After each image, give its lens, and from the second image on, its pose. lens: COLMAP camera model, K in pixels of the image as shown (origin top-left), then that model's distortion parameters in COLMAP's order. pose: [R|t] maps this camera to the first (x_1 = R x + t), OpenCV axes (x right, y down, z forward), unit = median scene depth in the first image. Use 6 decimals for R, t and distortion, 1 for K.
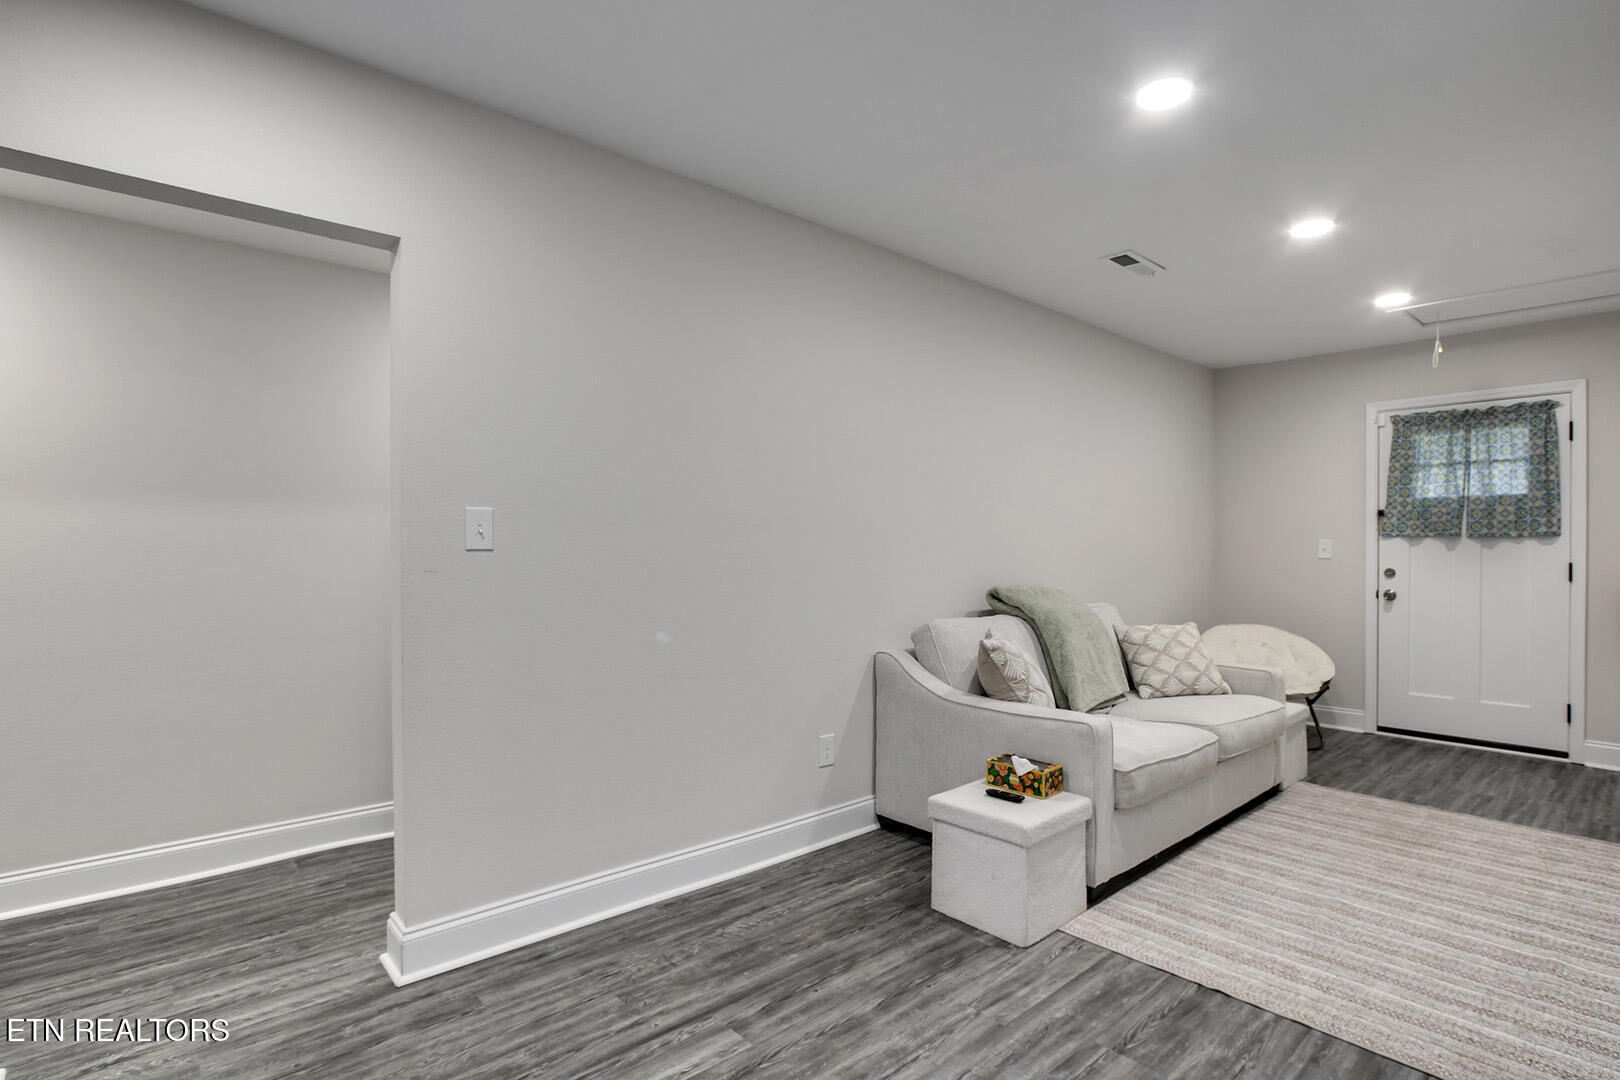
lens RADIAL K [[770.5, 0, 809.2], [0, 770.5, 548.7], [0, 0, 1]] dist [-0.022671, 0.000181]
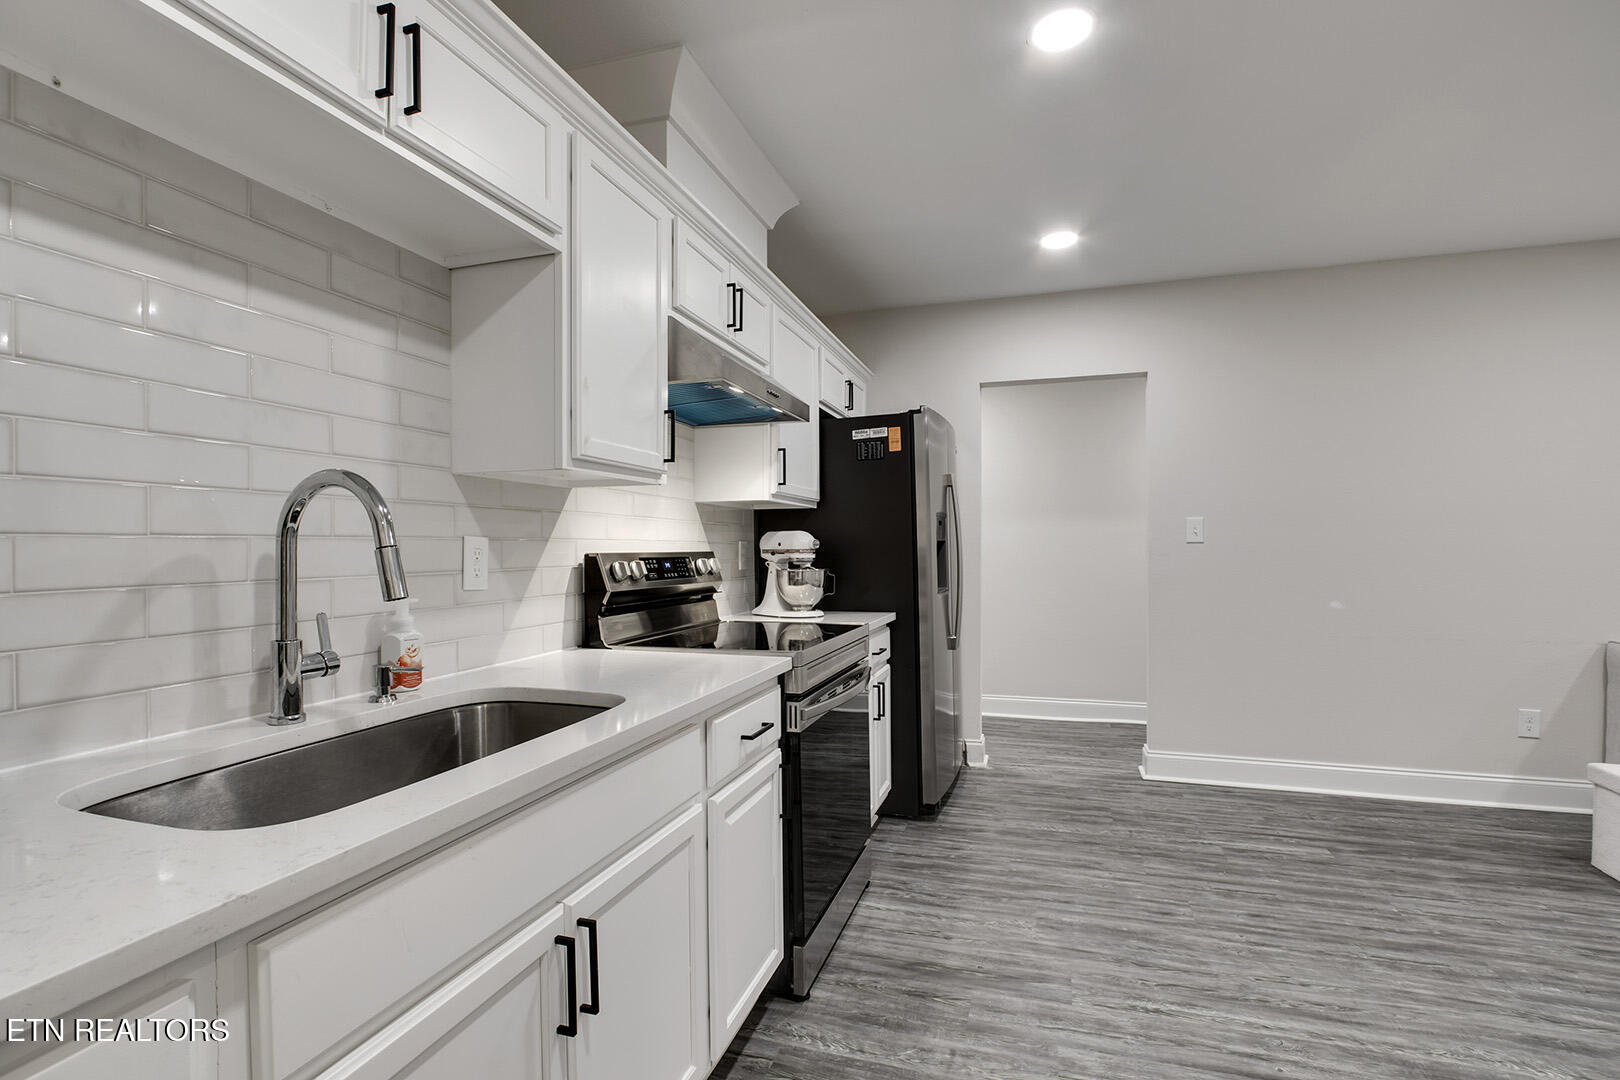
lens RADIAL K [[770.5, 0, 807.5], [0, 770.5, 544.5], [0, 0, 1]] dist [-0.022671, 0.000181]
pose [[0.508405, -0.006233, -0.861095, 0.611432], [0.008591, 0.999961, -0.002166, 0.003358], [0.861075, -0.006296, 0.508439, -0.608152]]
